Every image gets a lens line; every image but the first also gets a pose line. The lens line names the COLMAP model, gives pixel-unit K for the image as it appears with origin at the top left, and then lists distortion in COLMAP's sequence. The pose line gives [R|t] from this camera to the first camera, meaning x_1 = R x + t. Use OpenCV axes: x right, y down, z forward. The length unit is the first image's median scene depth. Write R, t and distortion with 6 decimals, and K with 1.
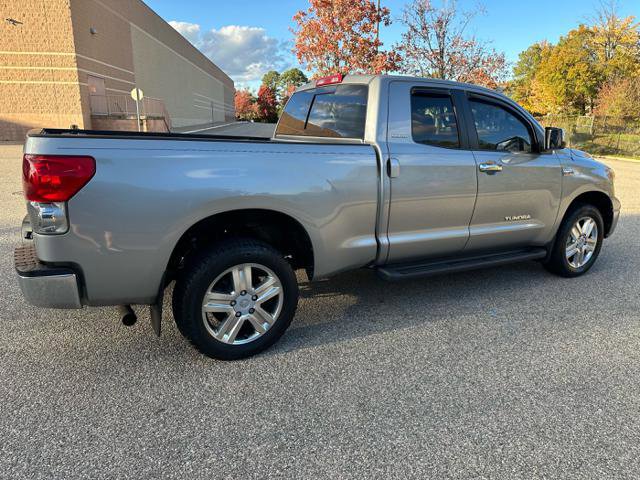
lens RADIAL K [[461.5, 0, 320.0], [0, 461.5, 240.0], [0, 0, 1]] dist [0.042744, -0.053703]
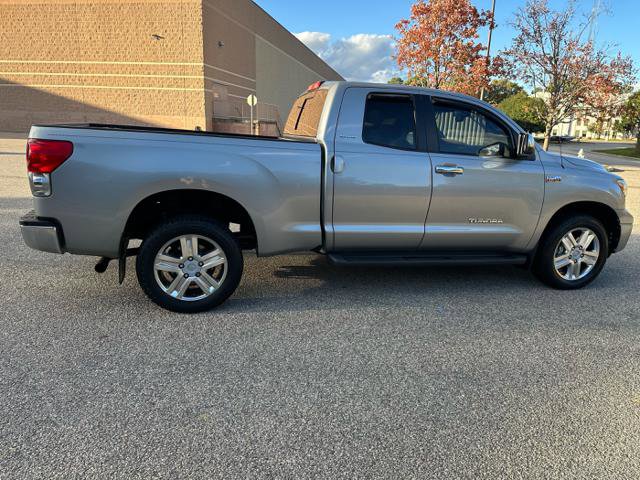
lens RADIAL K [[461.5, 0, 320.0], [0, 461.5, 240.0], [0, 0, 1]] dist [0.042744, -0.053703]
pose [[0.964407, 0.082637, -0.251176, 0.314220], [-0.085819, 0.996309, -0.001724, 0.025287], [0.250107, 0.023219, 0.967940, -0.071339]]
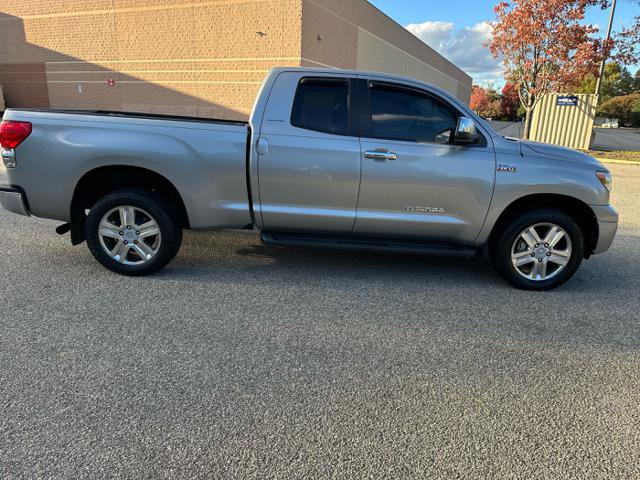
lens RADIAL K [[461.5, 0, 320.0], [0, 461.5, 240.0], [0, 0, 1]] dist [0.042744, -0.053703]
pose [[0.865575, 0.146222, -0.478957, 0.671196], [-0.144838, 0.988644, 0.040072, 0.008752], [0.479377, 0.034686, 0.876923, 0.033945]]
